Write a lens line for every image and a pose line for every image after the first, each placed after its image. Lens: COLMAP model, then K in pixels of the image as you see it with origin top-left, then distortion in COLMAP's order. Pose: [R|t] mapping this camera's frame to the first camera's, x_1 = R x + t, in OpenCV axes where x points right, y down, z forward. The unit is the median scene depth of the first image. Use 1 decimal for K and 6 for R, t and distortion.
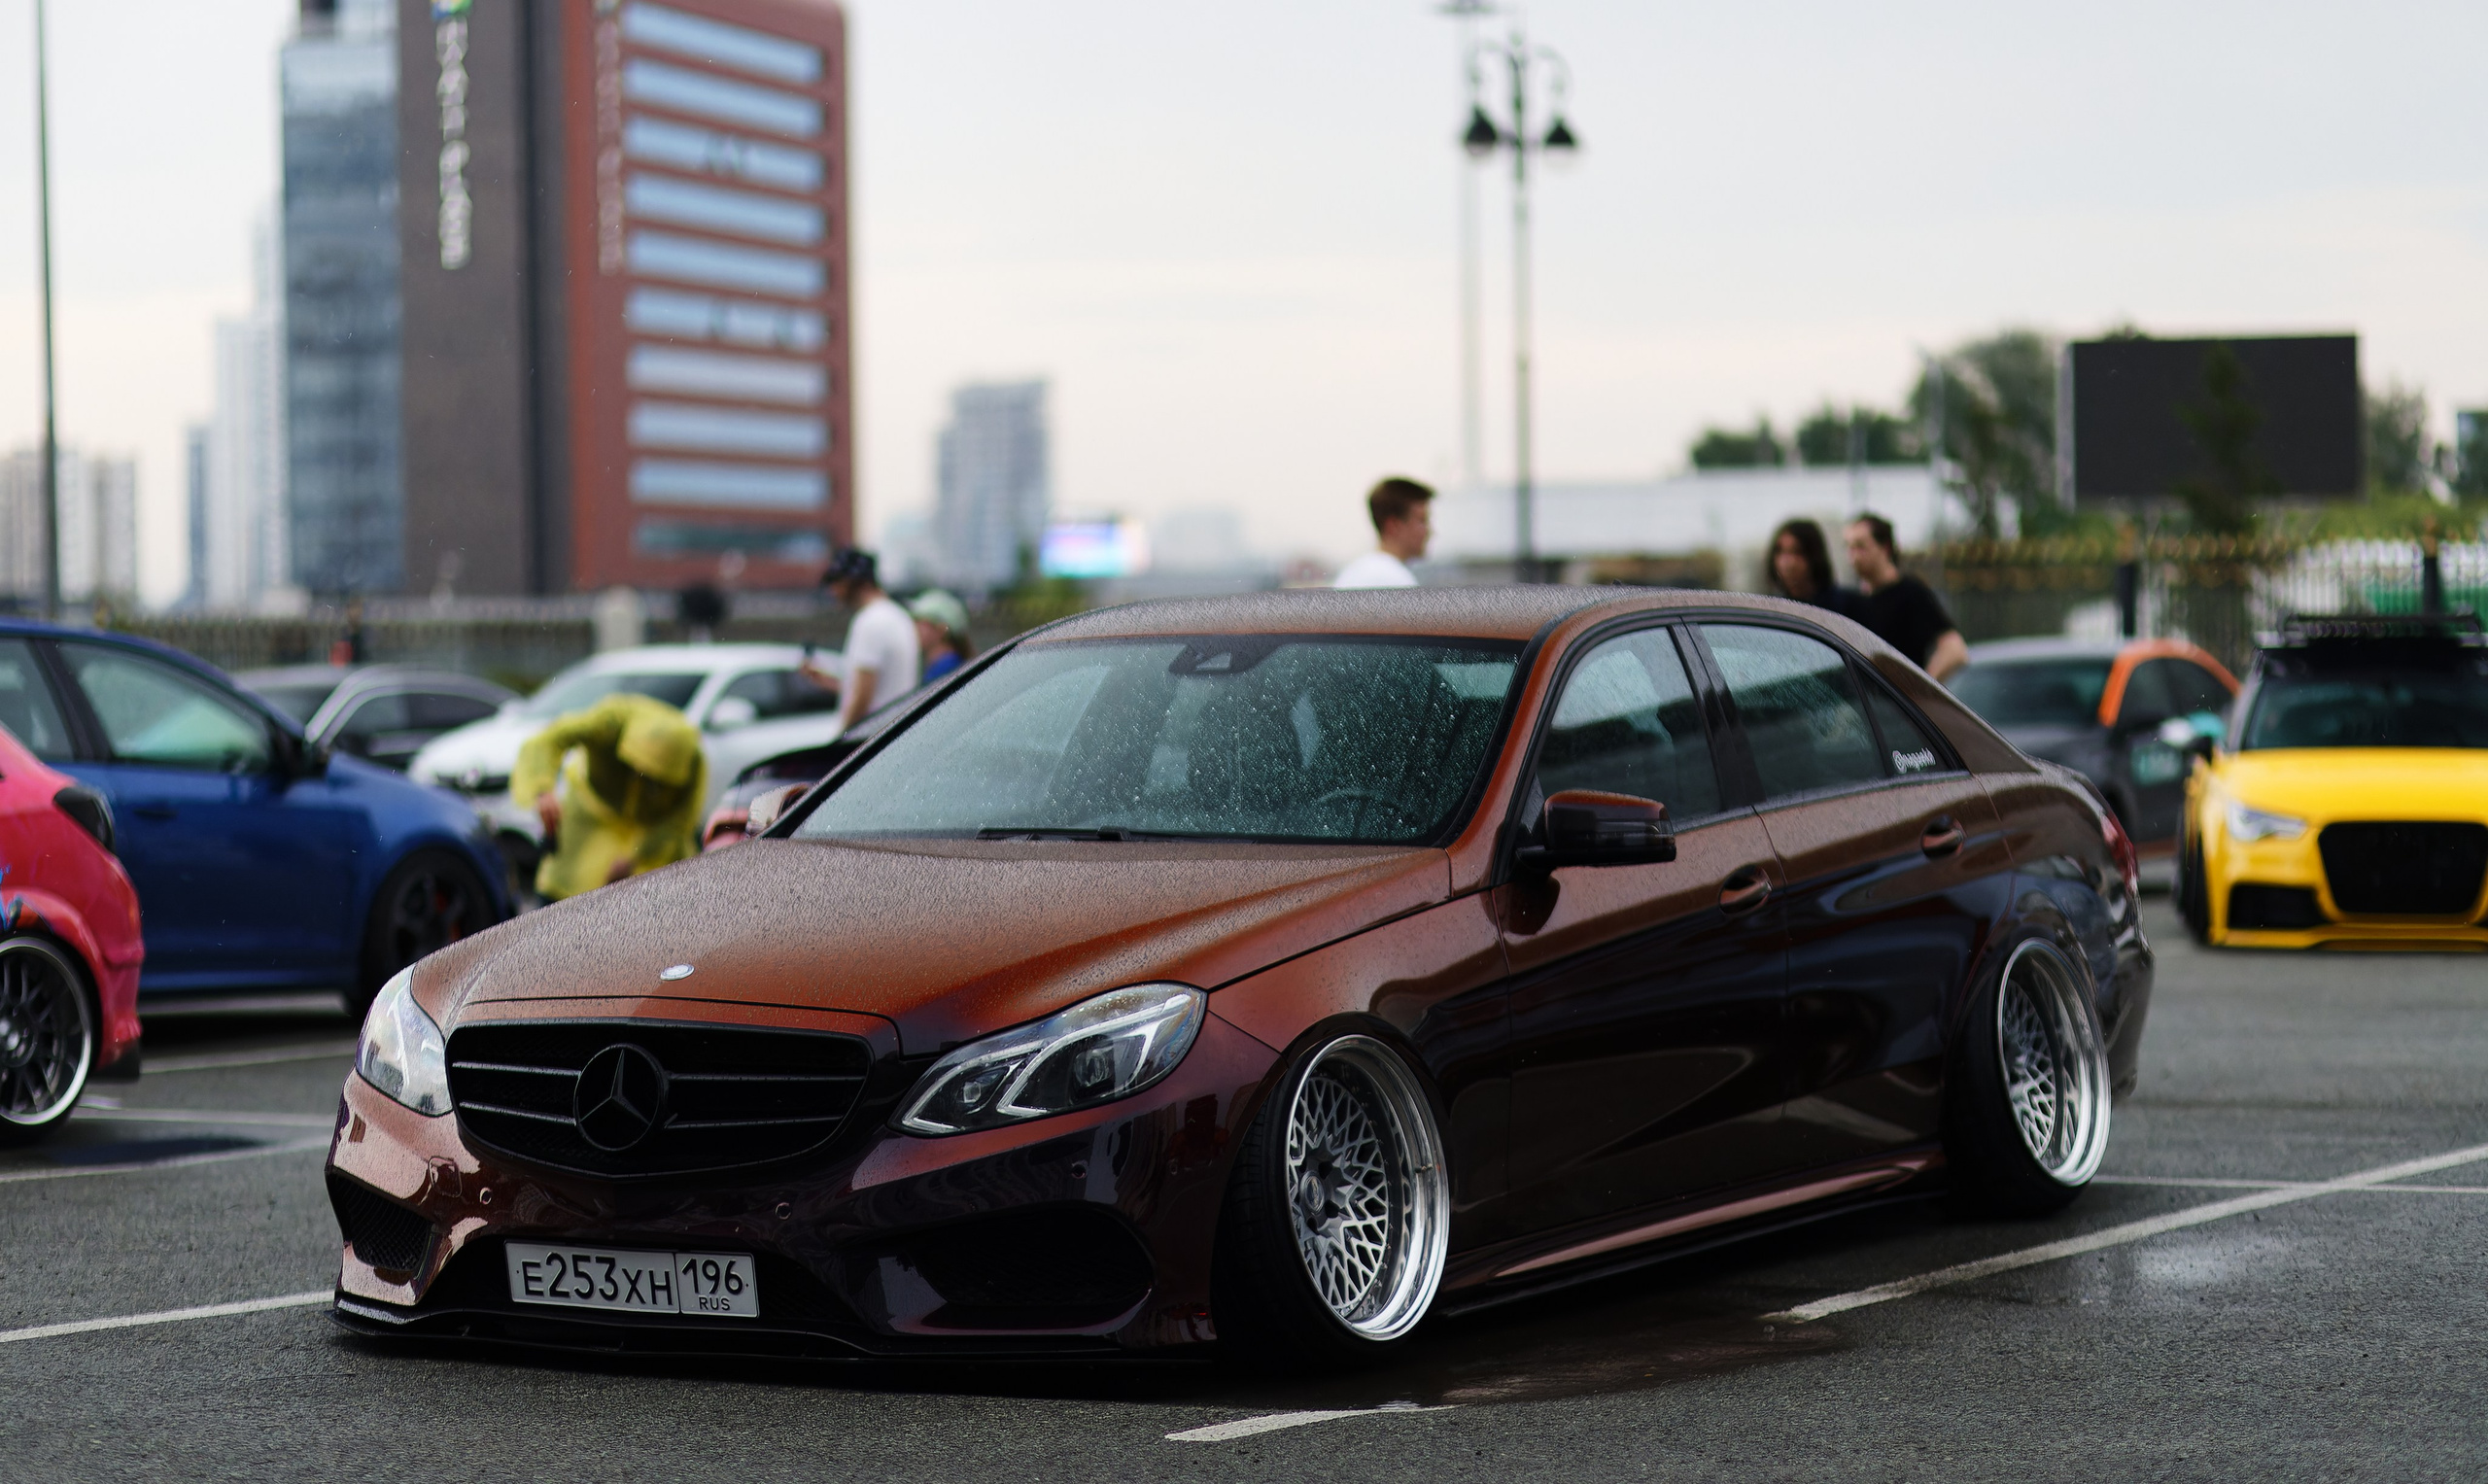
lens RADIAL K [[6038.1, 0, 1244.0], [0, 6038.1, 742.0], [0, 0, 1]] dist [-0.039472, -0.304330]
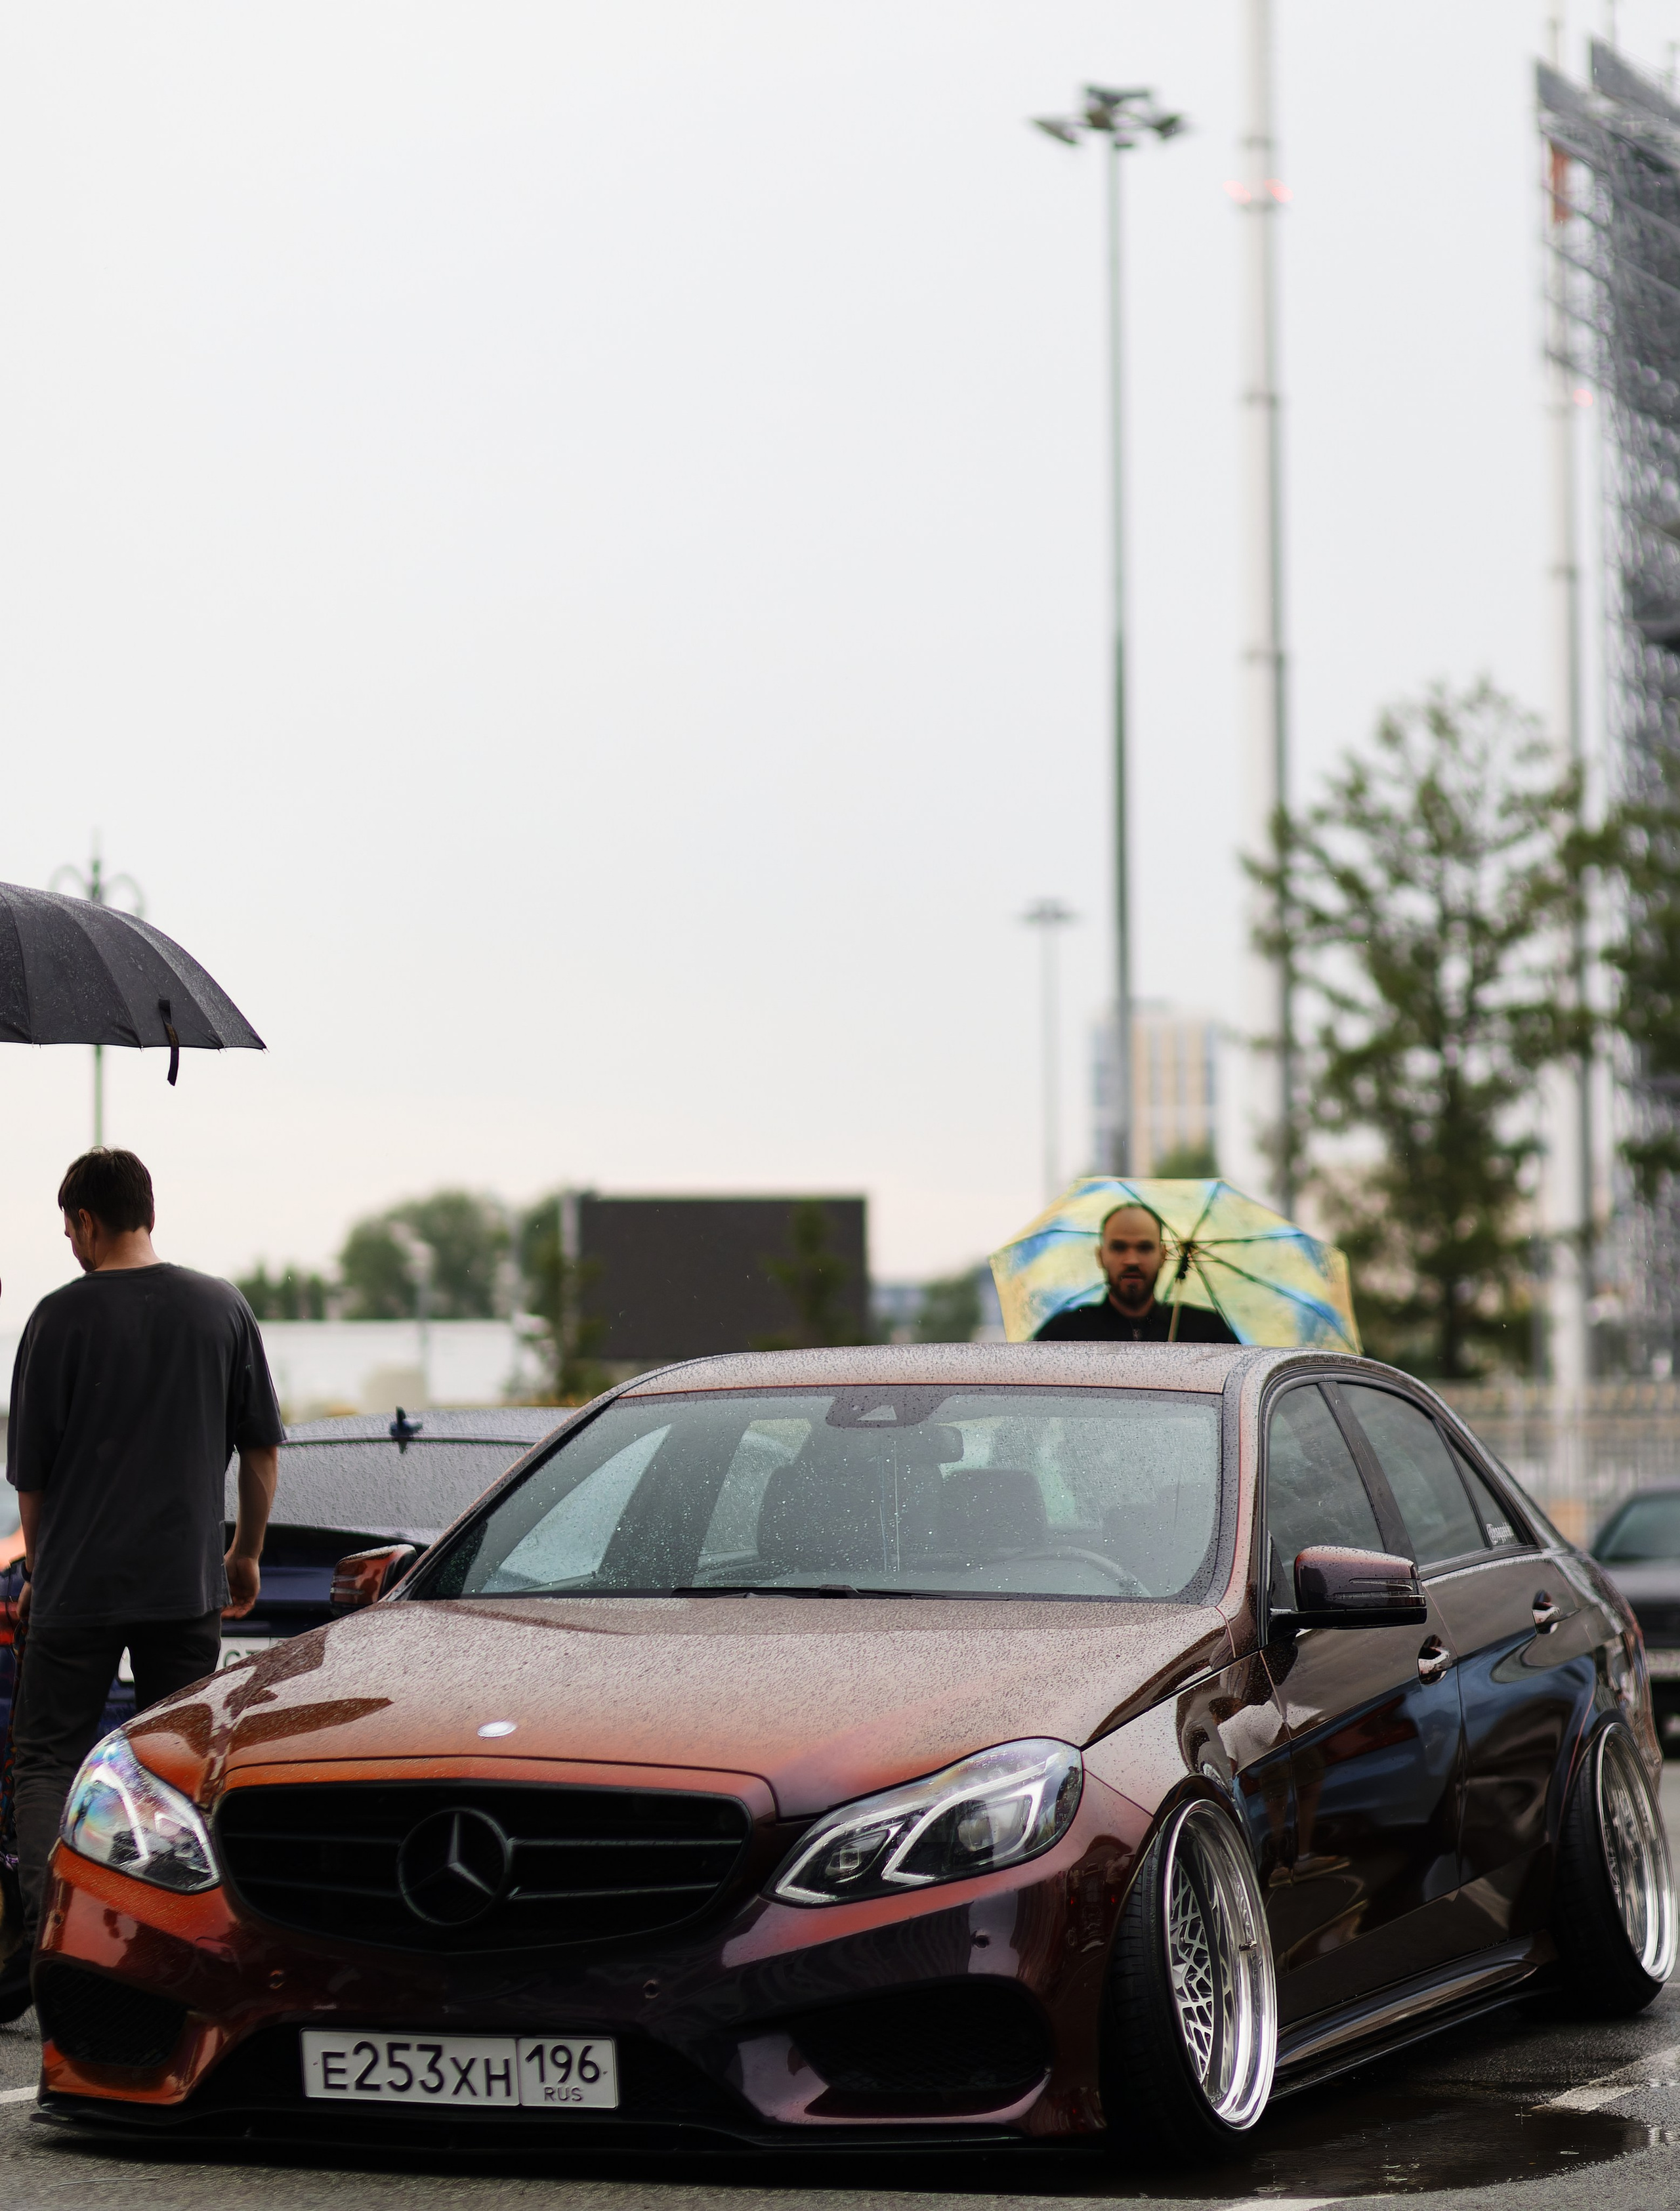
lens RADIAL K [[6266.4, 0, 840.0], [0, 6266.4, 1105.5], [0, 0, 1]] dist [-0.027500, 0.858034]
pose [[0.981202, 0.020757, 0.191864, -0.226420], [-0.004910, 0.996562, -0.082704, 0.022282], [-0.192921, 0.080207, 0.977931, 0.057591]]
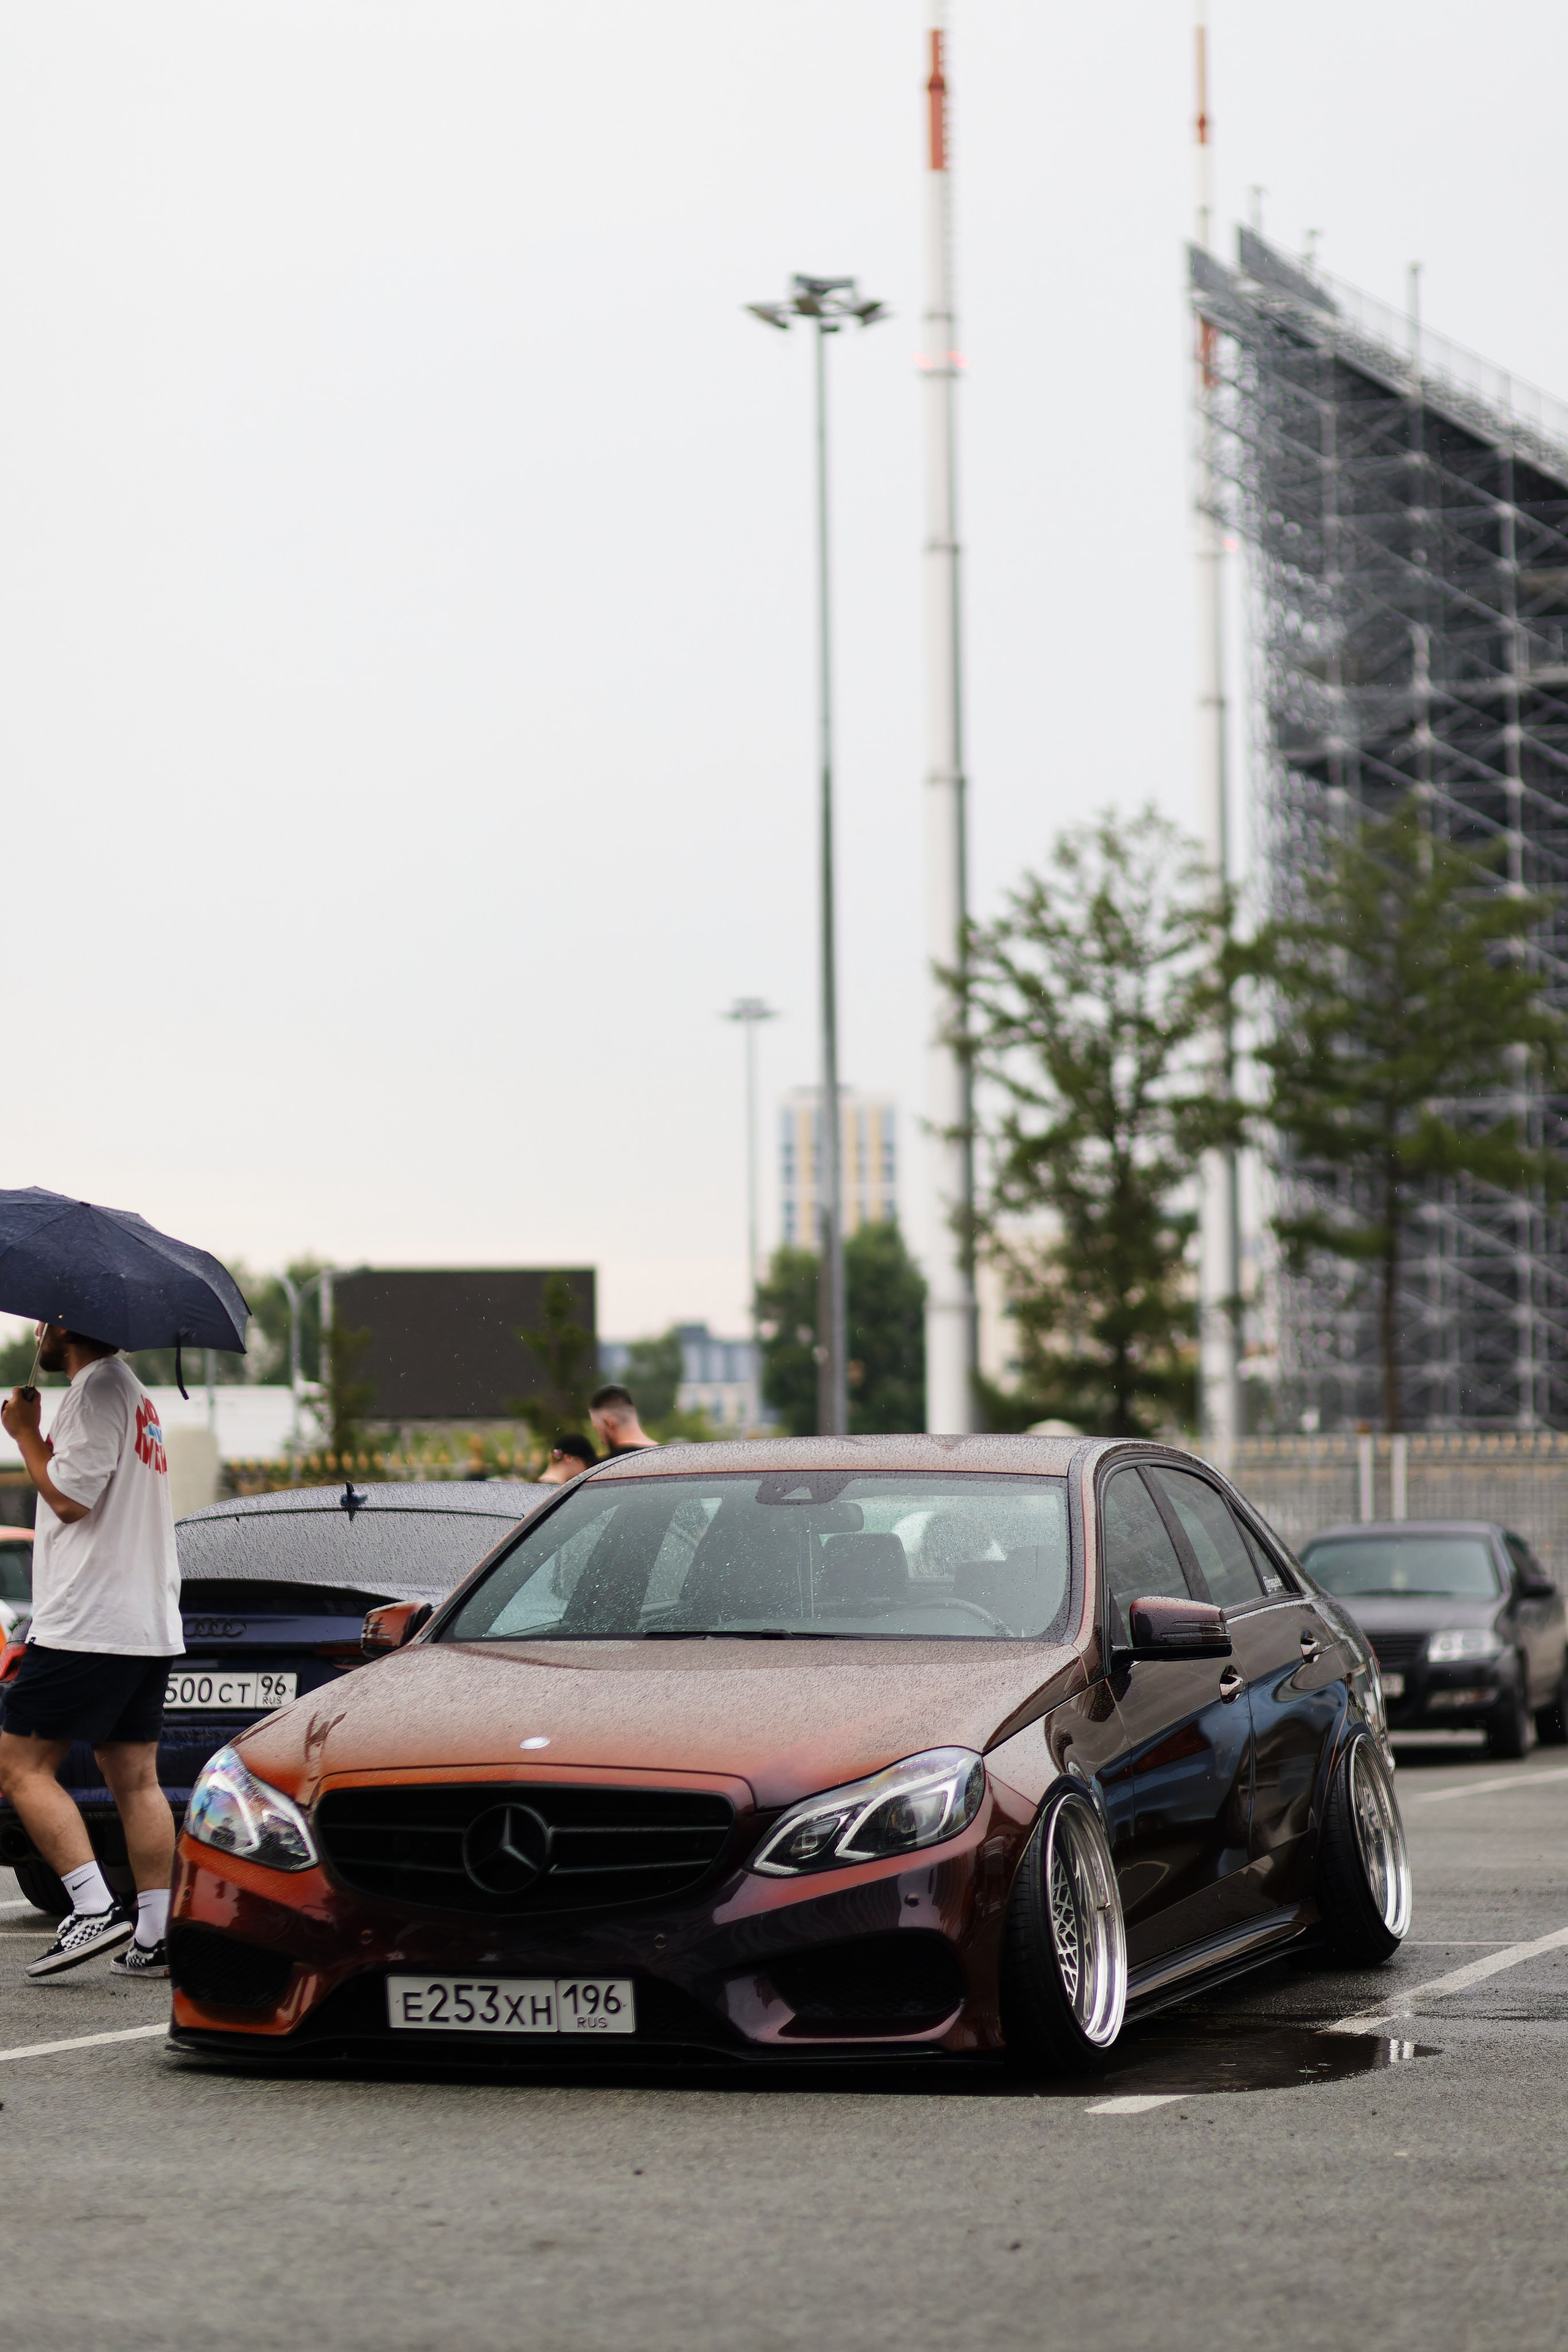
lens RADIAL K [[5715.9, 0, 842.8], [0, 5715.9, 1178.8], [0, 0, 1]] dist [0.033659, -0.096716]
pose [[0.970072, 0.018900, 0.242080, -0.308747], [0.001297, 0.996548, -0.083003, 0.021043], [-0.242814, 0.080833, 0.966699, -0.107161]]
